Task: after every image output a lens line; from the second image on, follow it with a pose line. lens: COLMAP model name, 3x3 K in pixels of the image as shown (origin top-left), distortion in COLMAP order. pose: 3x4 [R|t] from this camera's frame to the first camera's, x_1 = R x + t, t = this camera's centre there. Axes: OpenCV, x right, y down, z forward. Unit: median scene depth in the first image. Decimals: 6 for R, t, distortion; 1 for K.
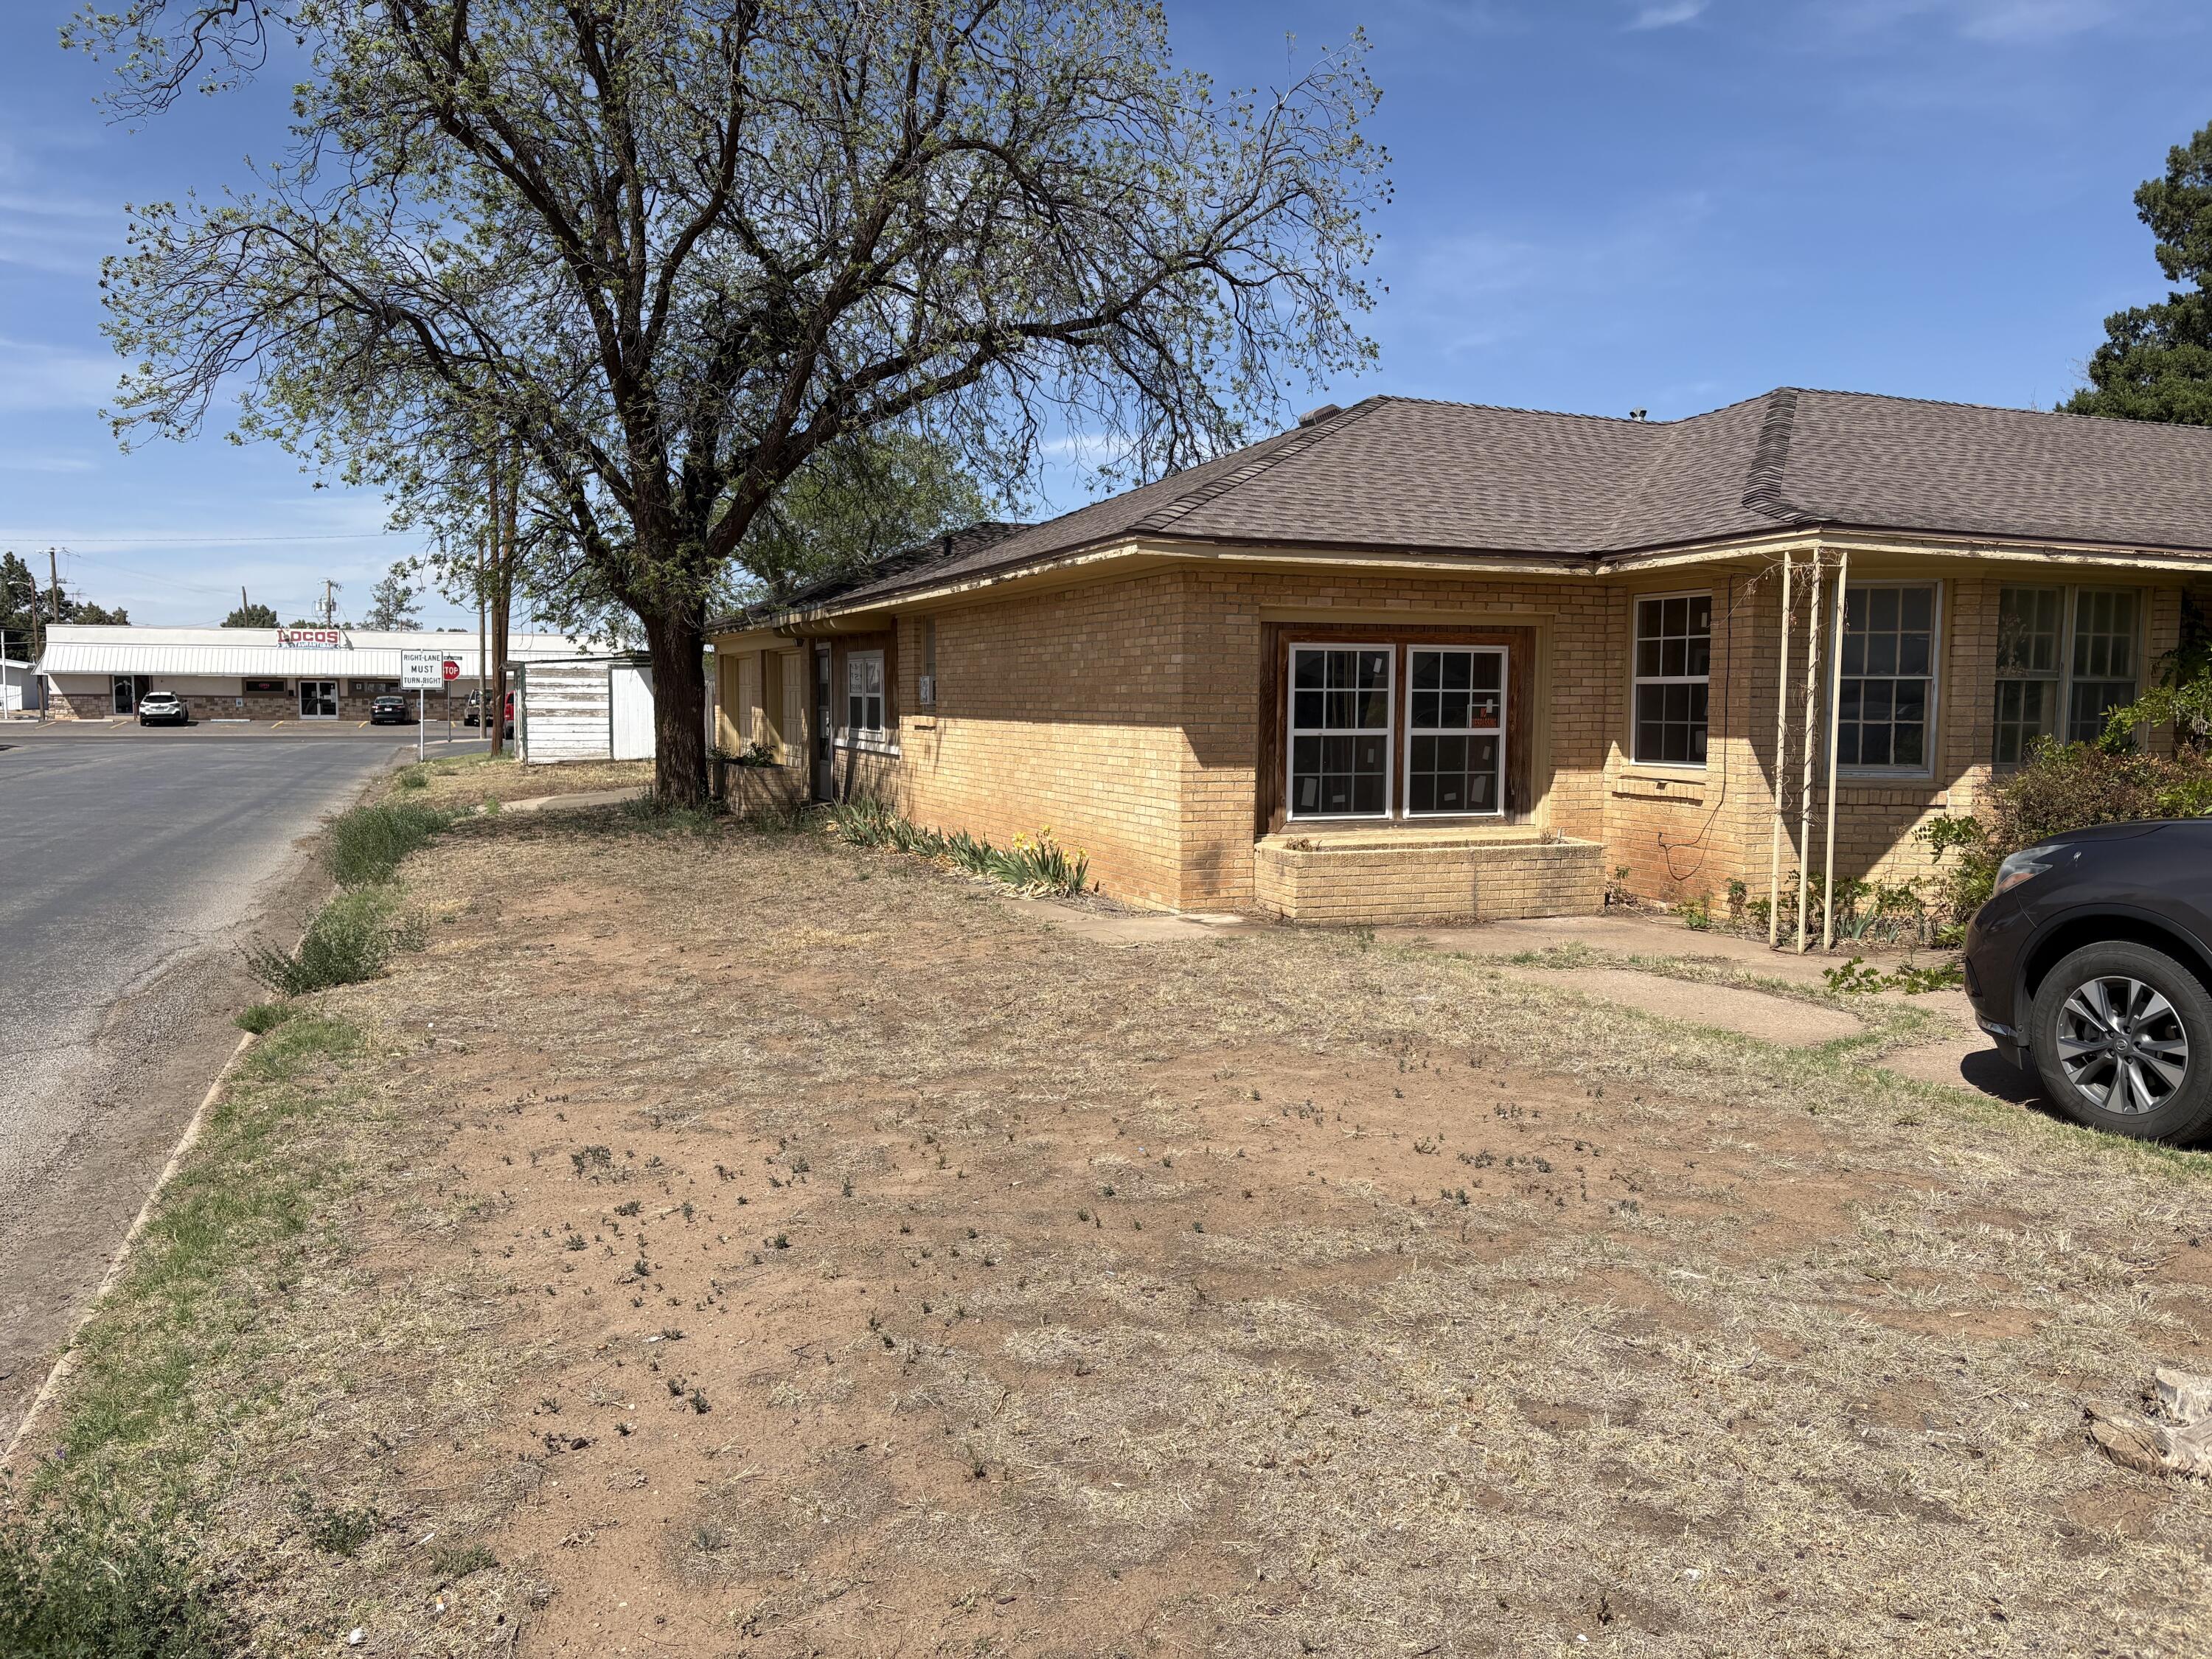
lens RADIAL K [[1655.7, 0, 1118.5], [0, 1655.7, 832.2], [0, 0, 1]] dist [0.054195, -0.059975]
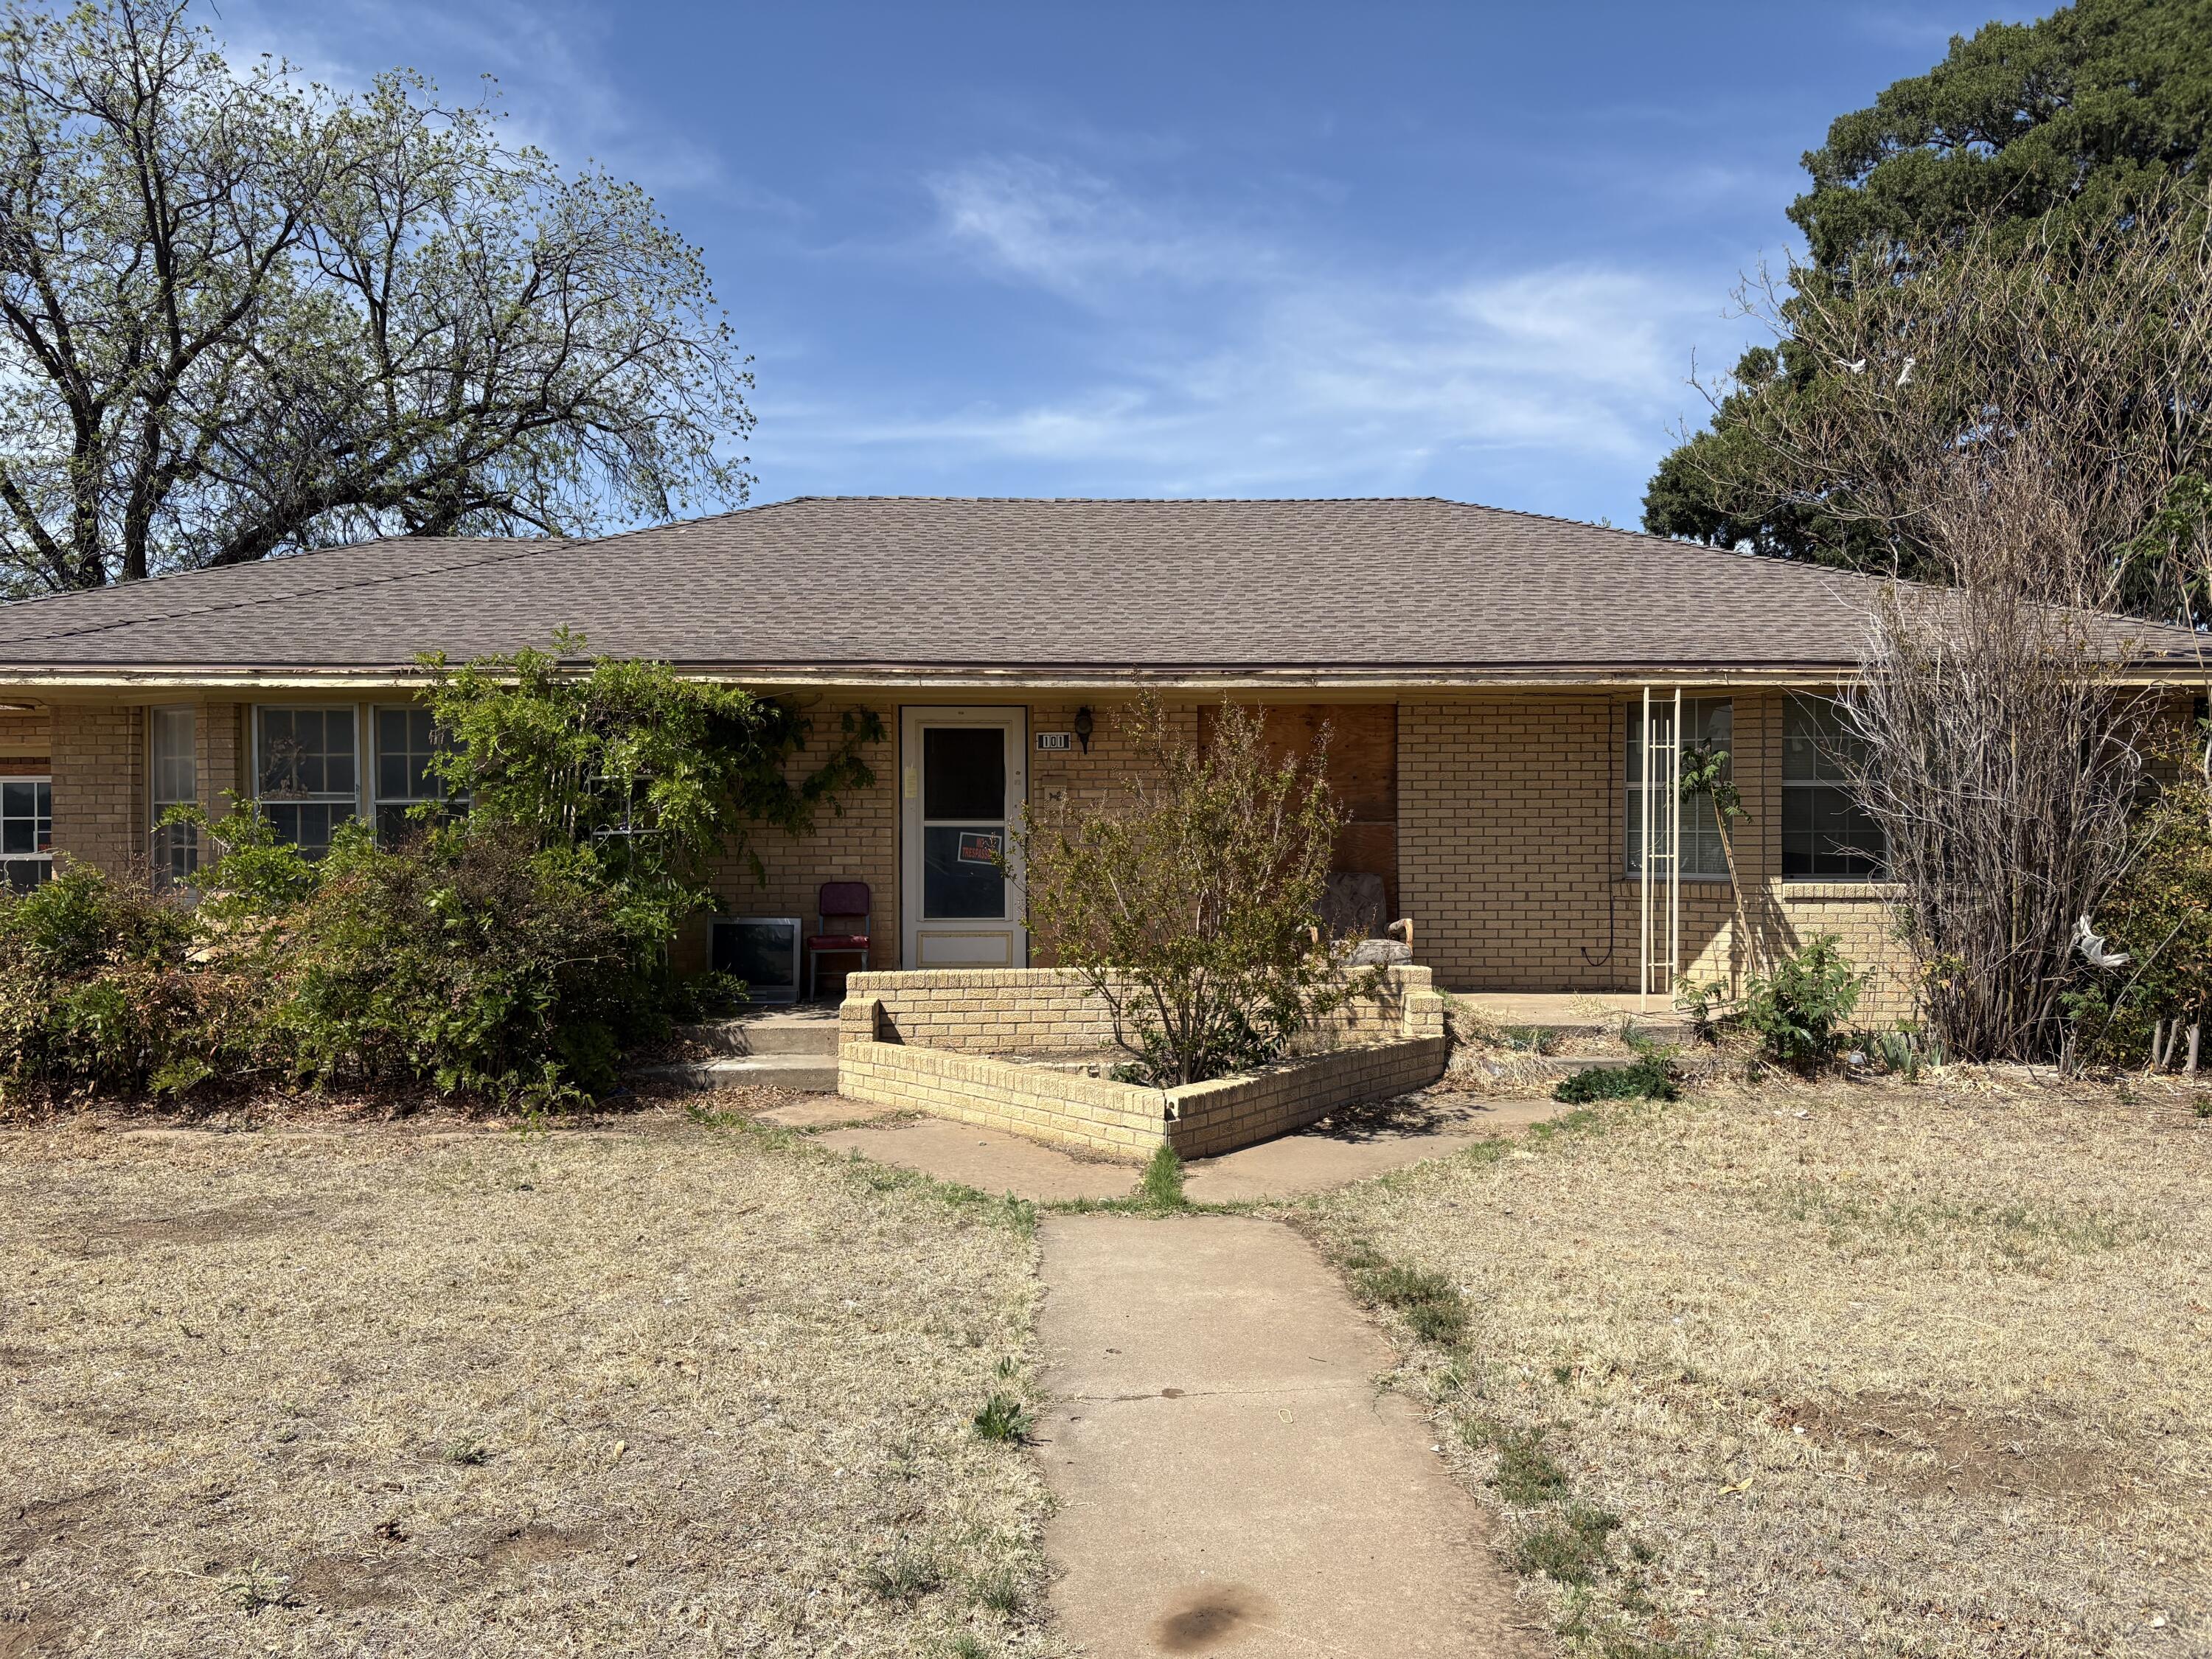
lens RADIAL K [[1659.9, 0, 1124.3], [0, 1659.9, 819.7], [0, 0, 1]] dist [0.075911, -0.103281]
pose [[0.930248, -0.009341, -0.366811, 1.329392], [-0.022701, 0.996296, -0.082942, -0.010163], [0.366227, 0.085484, 0.926591, 0.261538]]
